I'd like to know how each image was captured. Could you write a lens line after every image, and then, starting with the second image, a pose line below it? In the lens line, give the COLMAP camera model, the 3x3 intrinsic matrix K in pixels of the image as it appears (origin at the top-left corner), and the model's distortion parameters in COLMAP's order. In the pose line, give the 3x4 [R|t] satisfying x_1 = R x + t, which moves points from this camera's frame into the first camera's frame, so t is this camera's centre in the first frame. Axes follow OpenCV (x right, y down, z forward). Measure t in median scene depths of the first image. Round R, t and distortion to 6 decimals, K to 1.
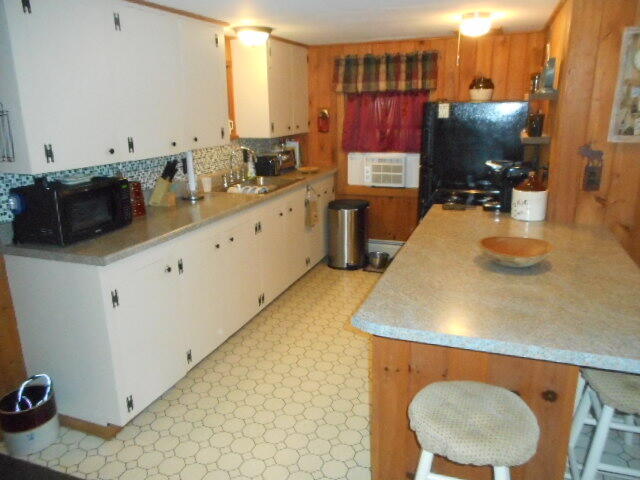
lens RADIAL K [[473.6, 0, 319.7], [0, 473.6, 238.9], [0, 0, 1]] dist [0.000716, -0.011868]
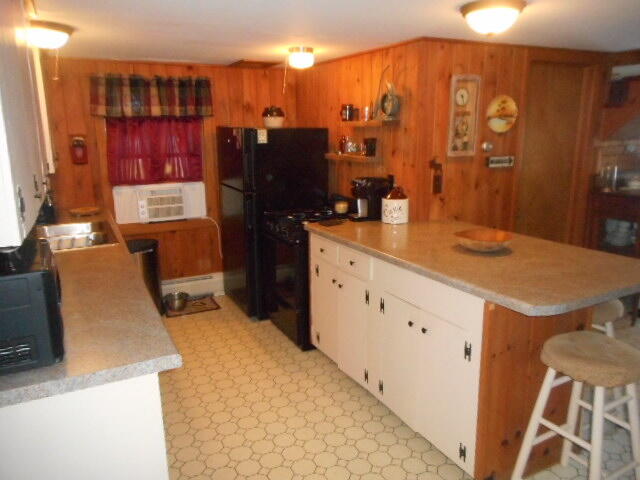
lens RADIAL K [[473.6, 0, 319.5], [0, 473.6, 240.1], [0, 0, 1]] dist [0.000716, -0.011868]
pose [[0.667737, -0.159711, 0.727063, -0.357587], [0.202988, 0.978764, 0.028576, -0.043730], [-0.716187, 0.128504, 0.685976, 0.187882]]
